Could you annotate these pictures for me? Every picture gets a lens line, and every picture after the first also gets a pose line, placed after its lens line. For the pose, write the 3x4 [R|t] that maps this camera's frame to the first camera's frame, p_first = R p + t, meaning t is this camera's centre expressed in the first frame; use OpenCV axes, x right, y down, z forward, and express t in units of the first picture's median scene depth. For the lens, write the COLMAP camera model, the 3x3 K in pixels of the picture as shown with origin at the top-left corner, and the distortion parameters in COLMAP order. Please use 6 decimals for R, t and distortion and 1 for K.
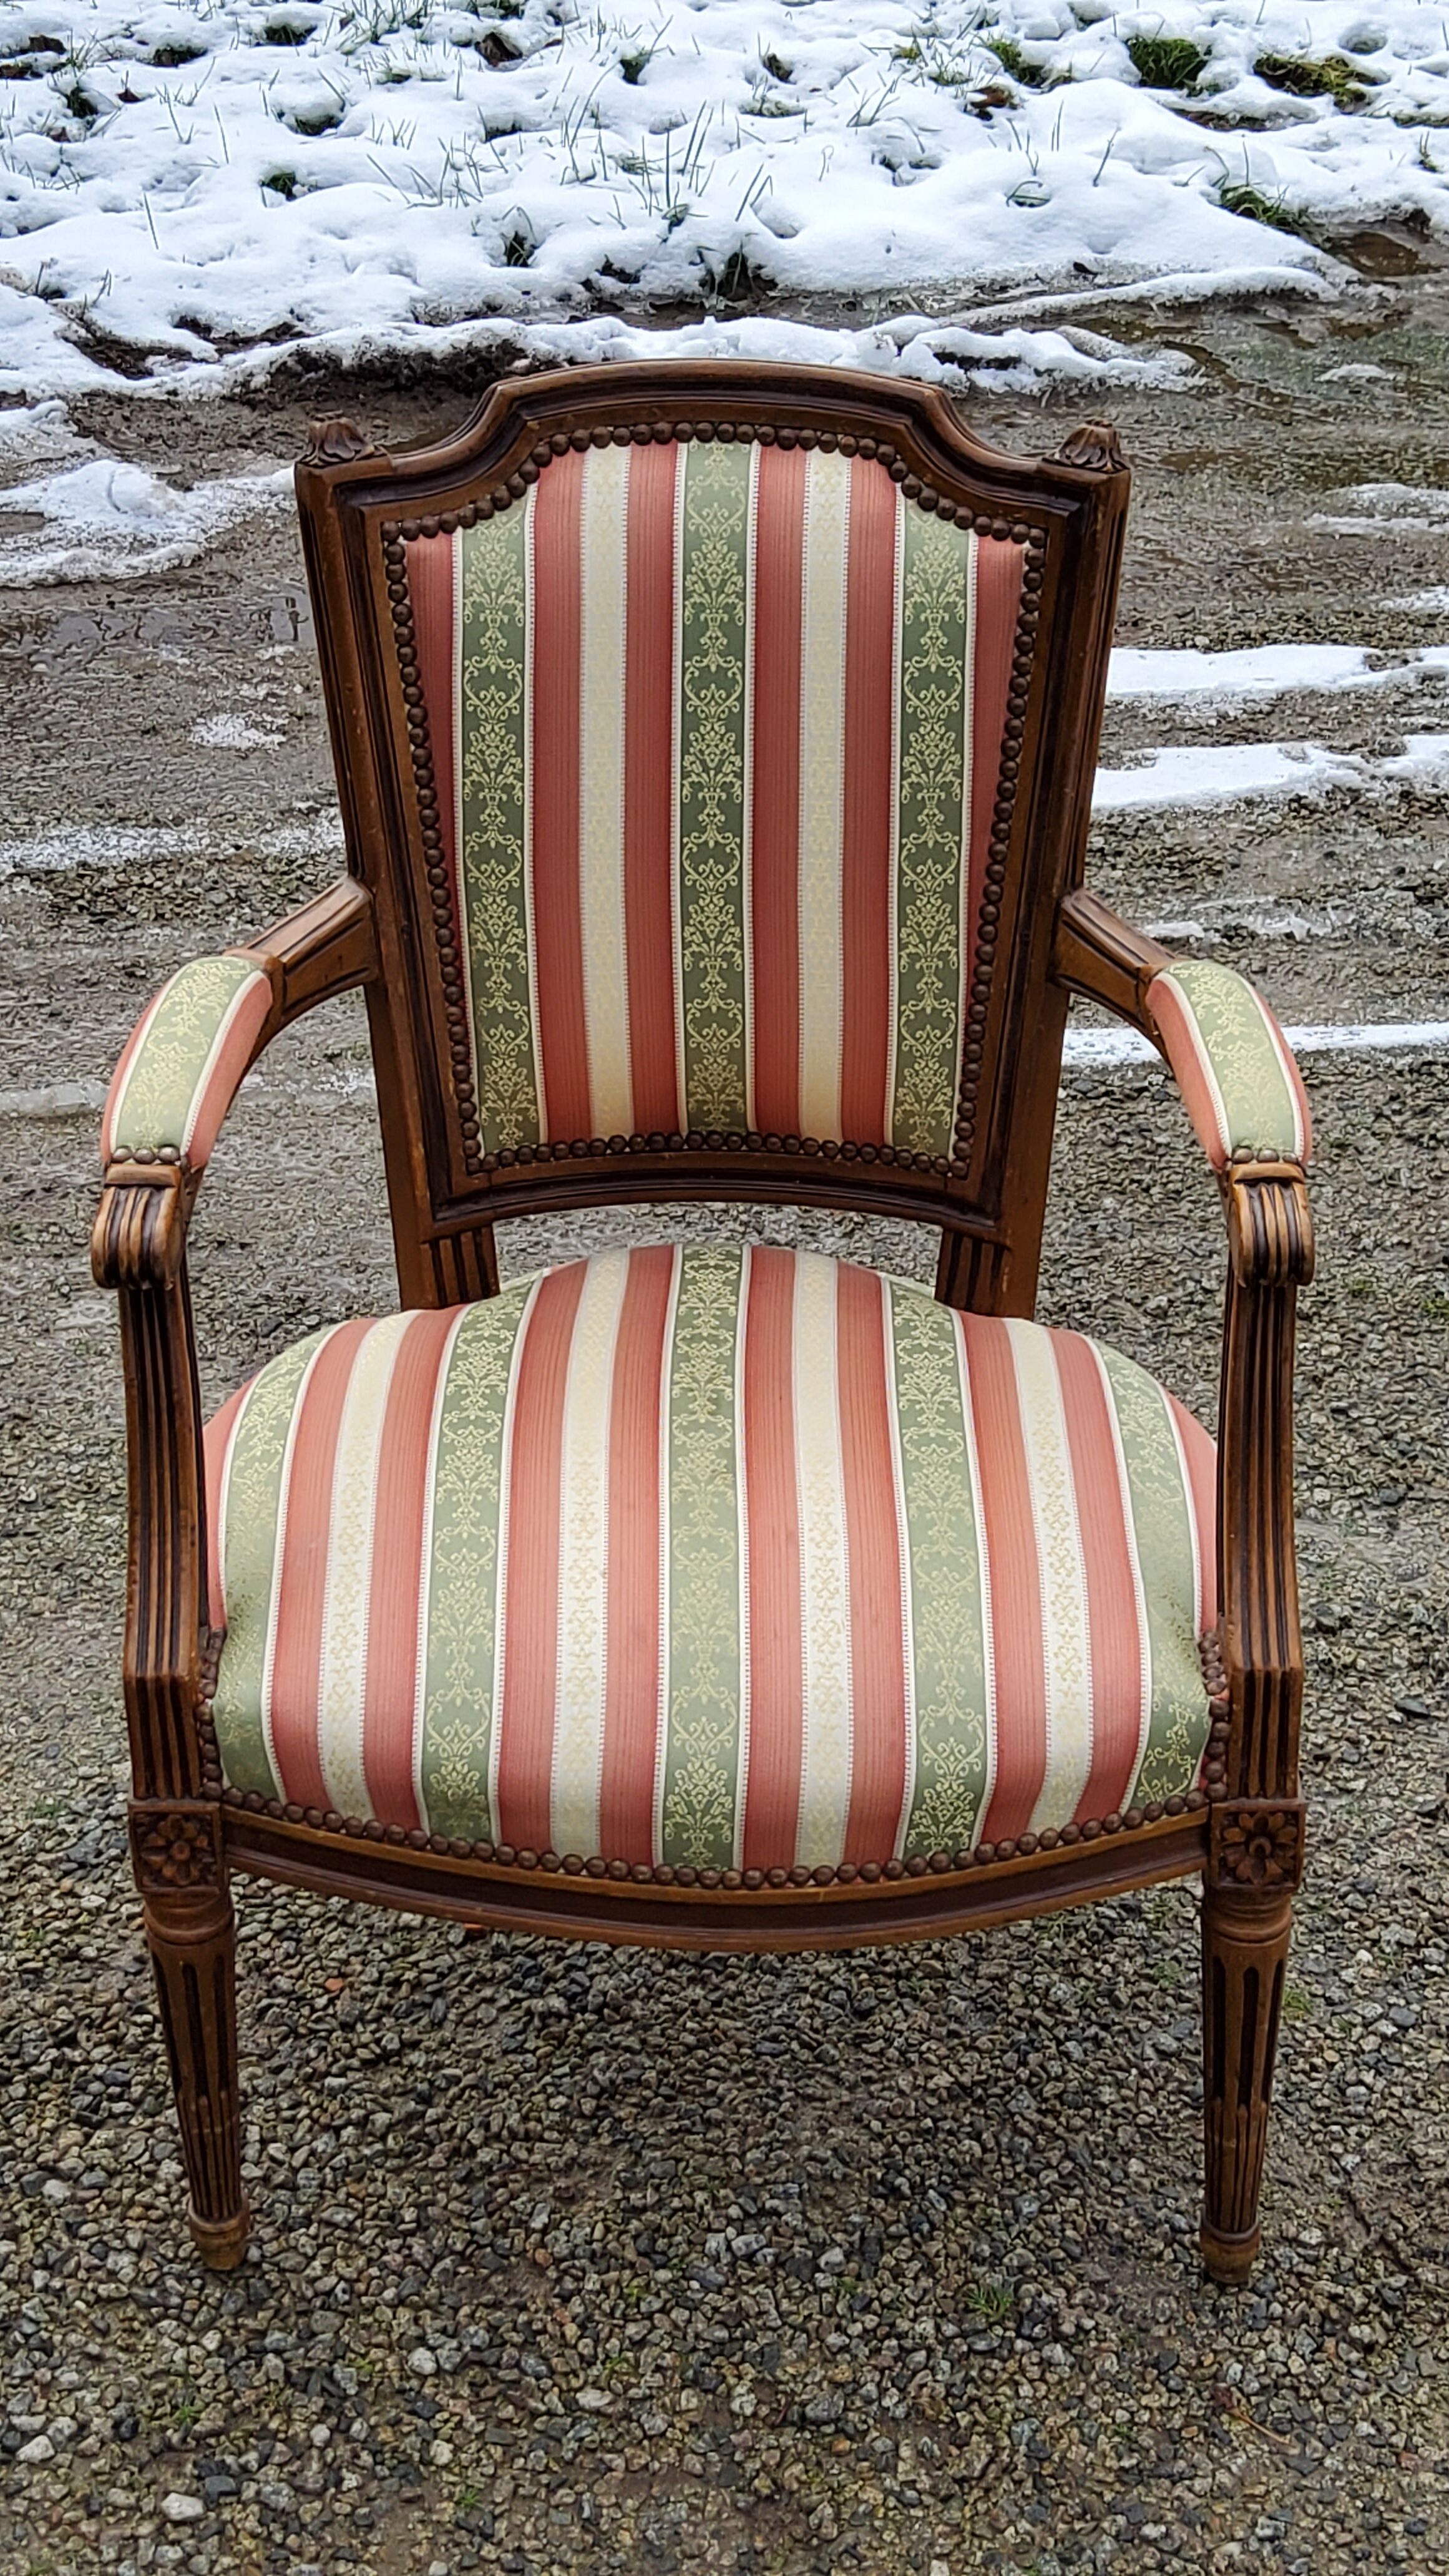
lens RADIAL K [[3860.2, 0, 748.2], [0, 3860.2, 1276.0], [0, 0, 1]] dist [0.115115, 0.000000]
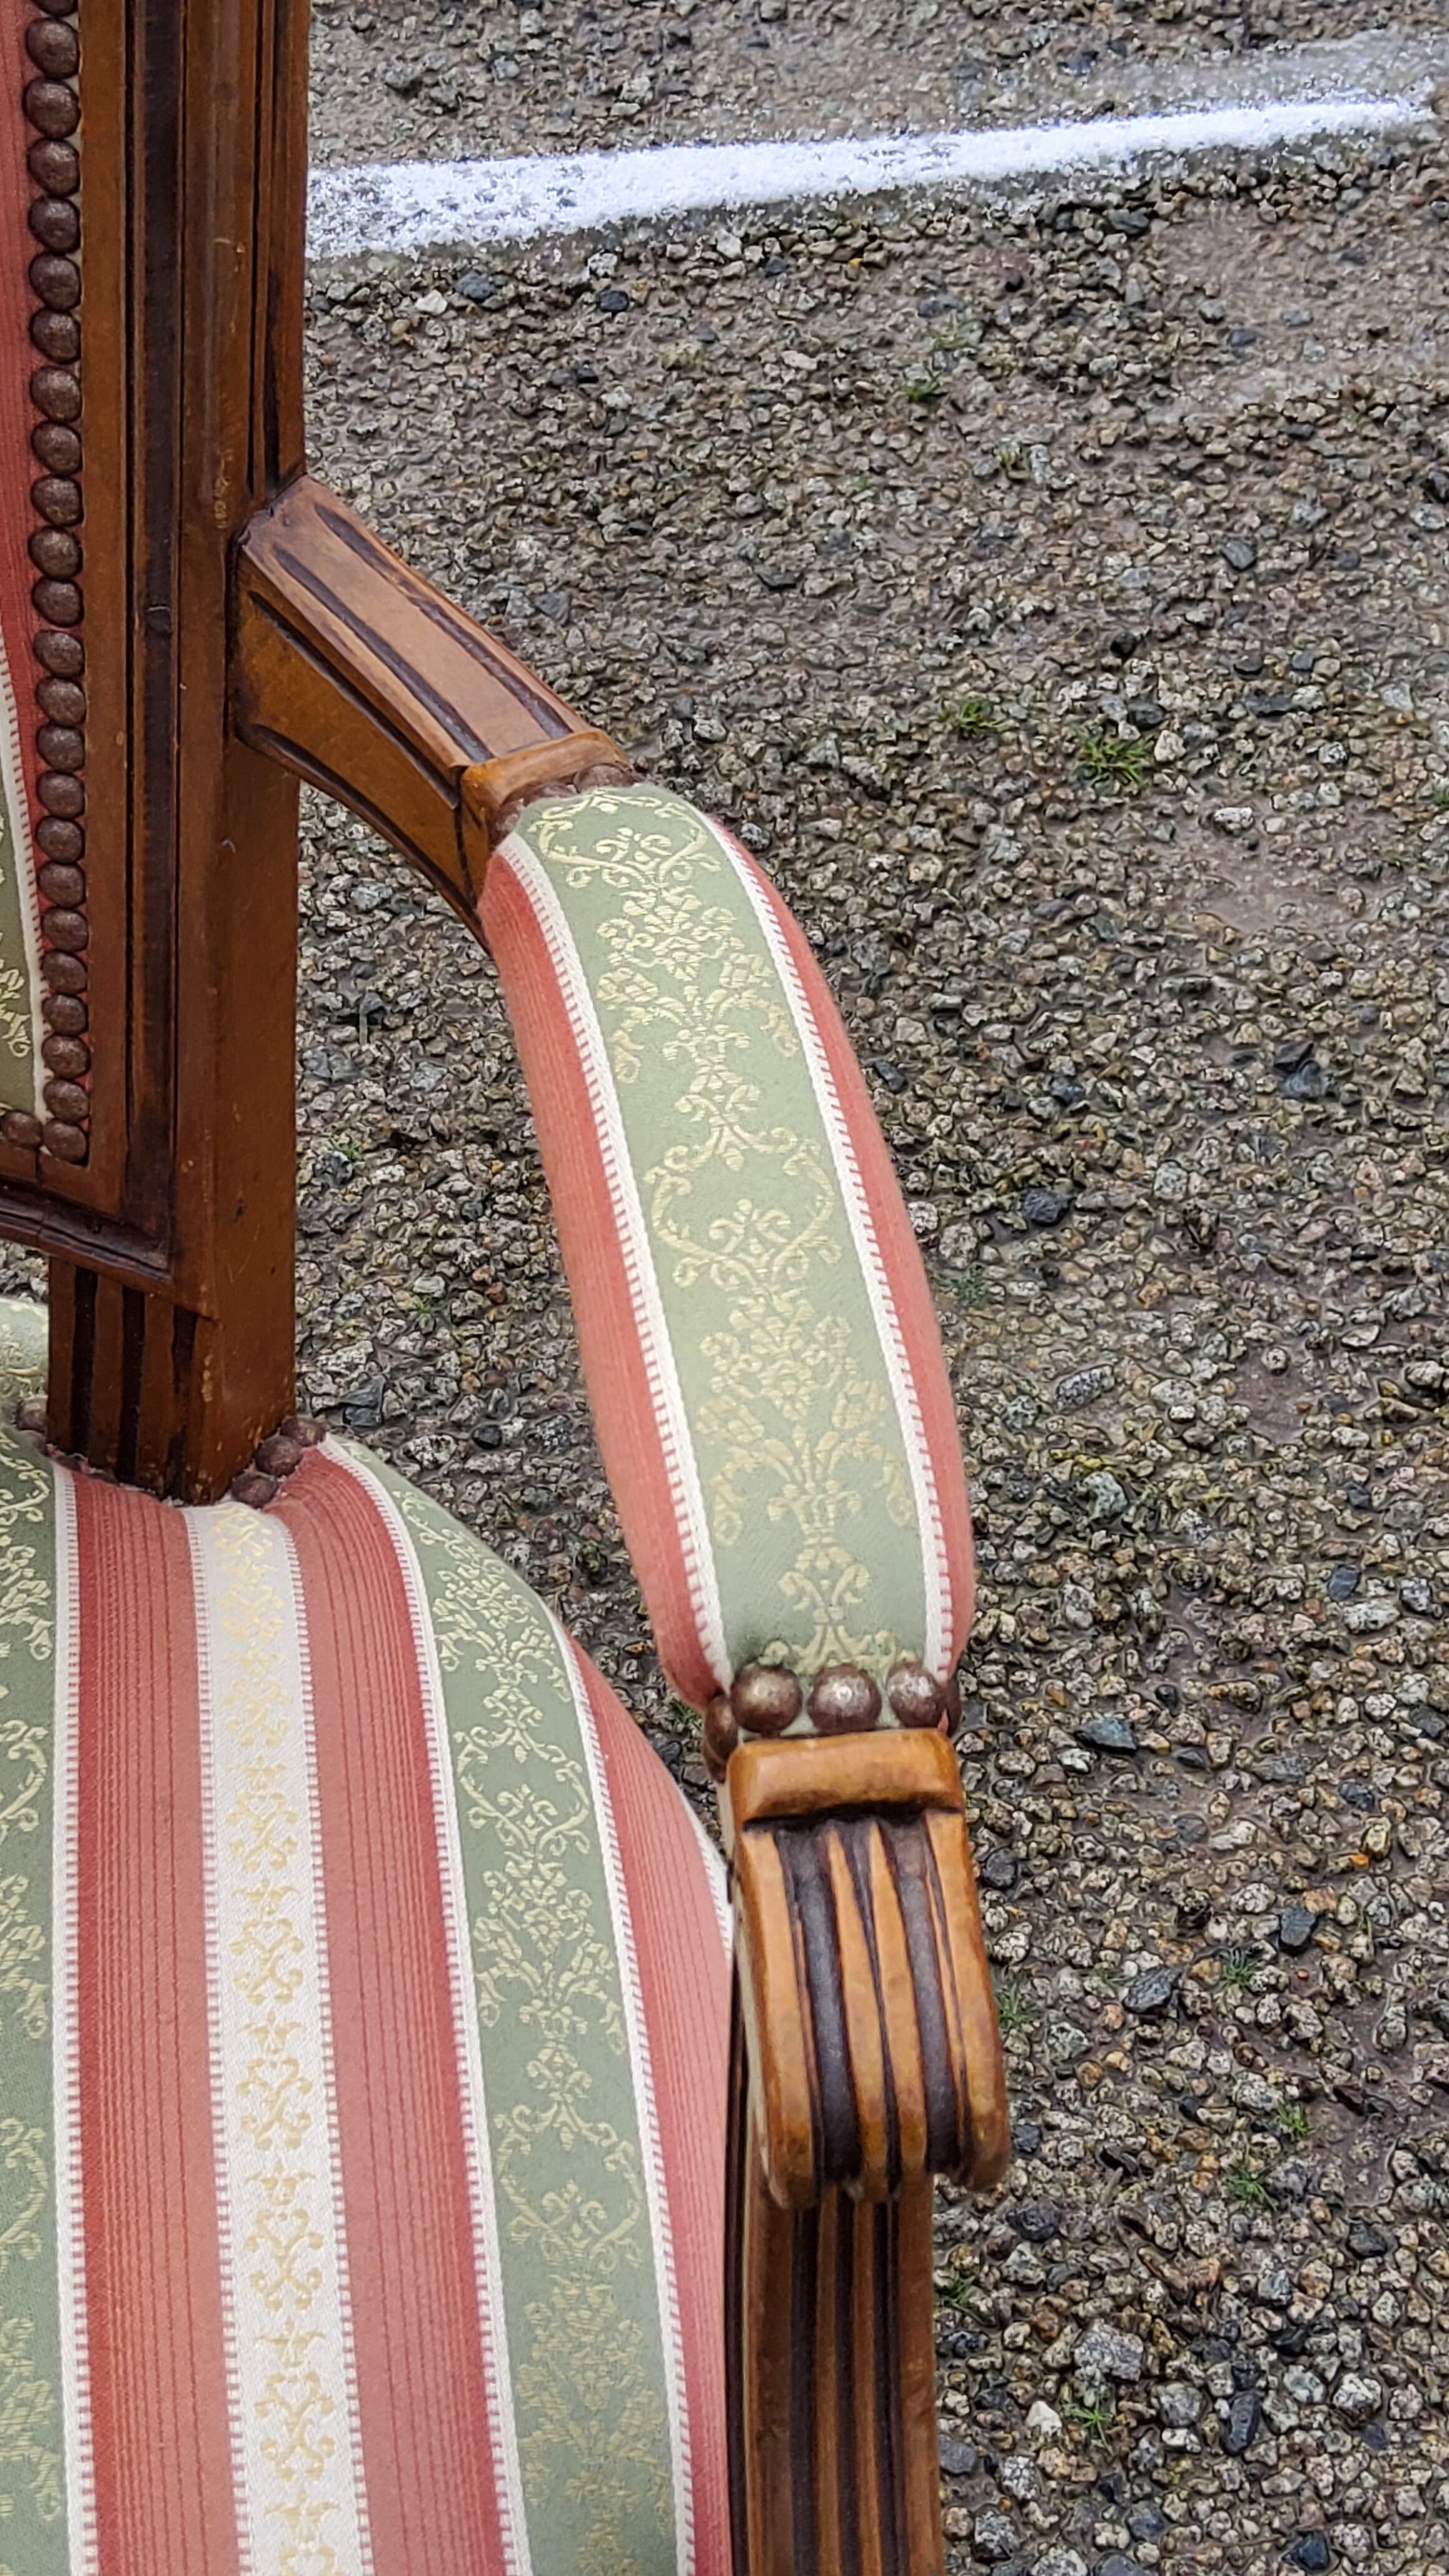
lens RADIAL K [[3860.2, 0, 777.1], [0, 3860.2, 1295.2], [0, 0, 1]] dist [0.115115, 0.000000]
pose [[0.990837, -0.073354, 0.113404, 0.072808], [0.031894, 0.942987, 0.331299, -0.129076], [-0.131241, -0.324647, 0.936686, 0.545887]]
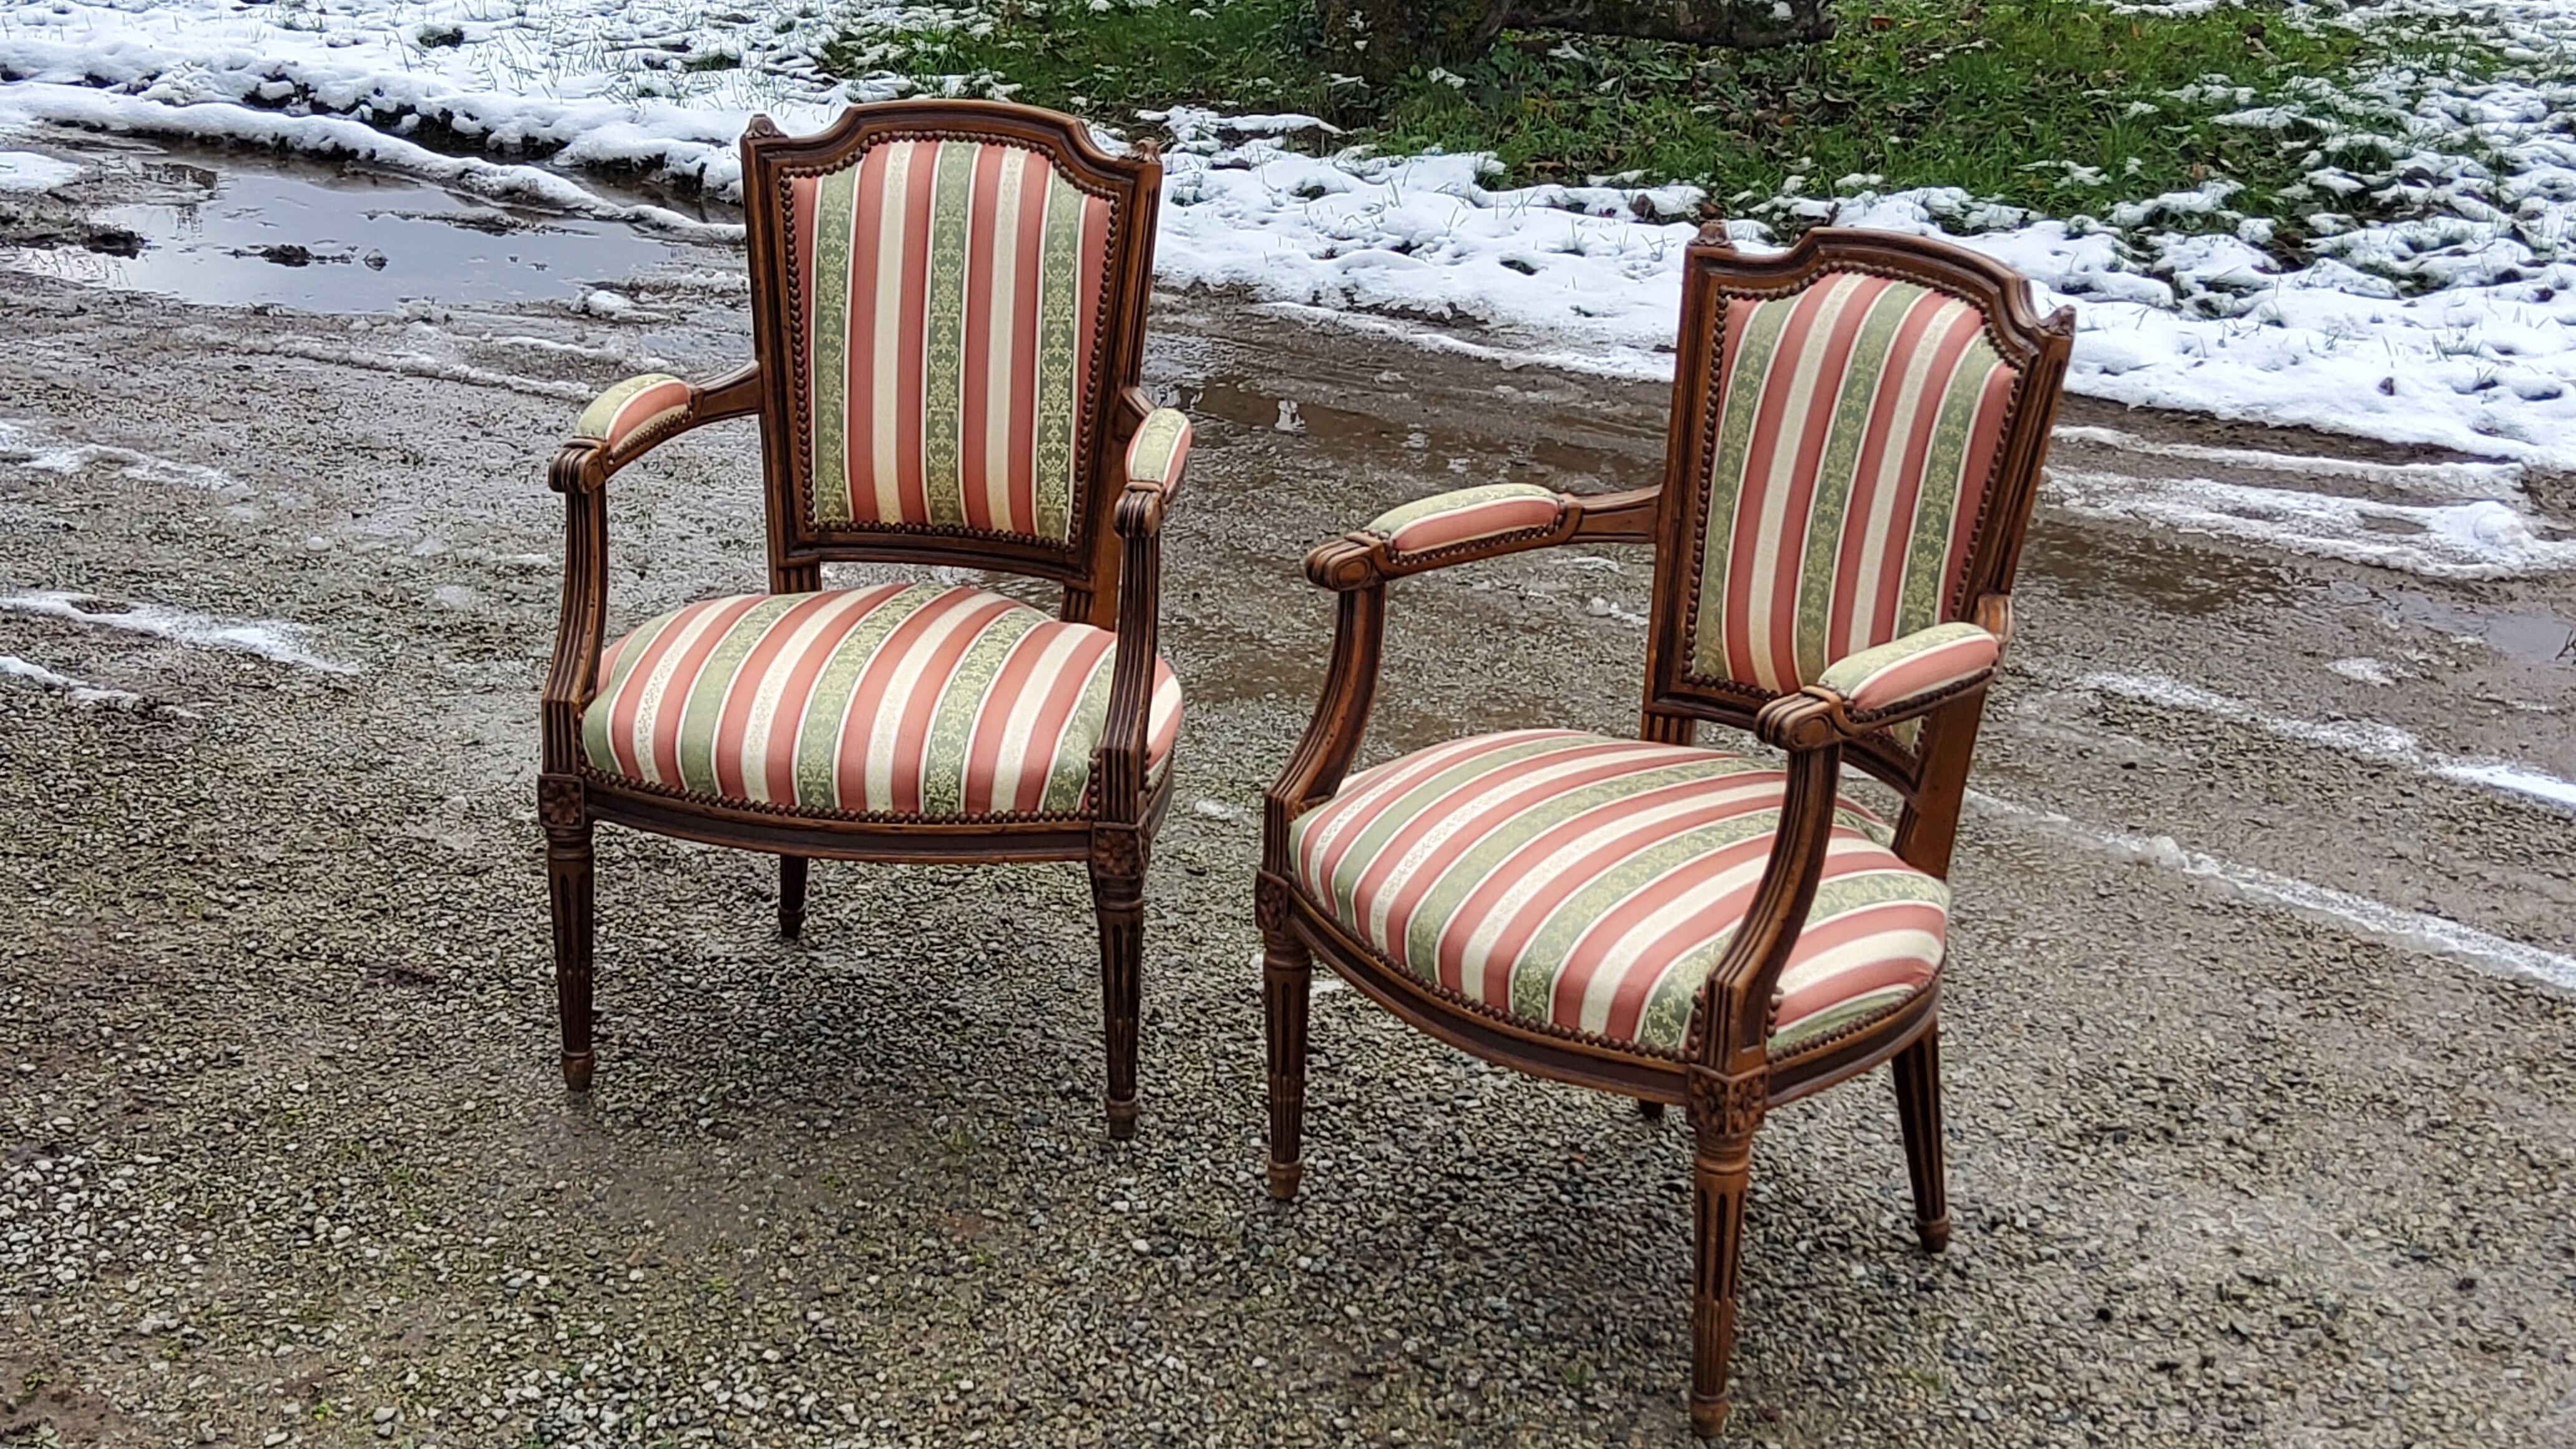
lens RADIAL K [[3860.2, 0, 1263.8], [0, 3860.2, 698.3], [0, 0, 1]] dist [0.115115, 0.000000]
pose [[0.659011, 0.264794, -0.703981, 0.873652], [-0.403423, 0.914392, -0.033715, 0.096916], [0.634787, 0.306221, 0.709418, -0.248940]]
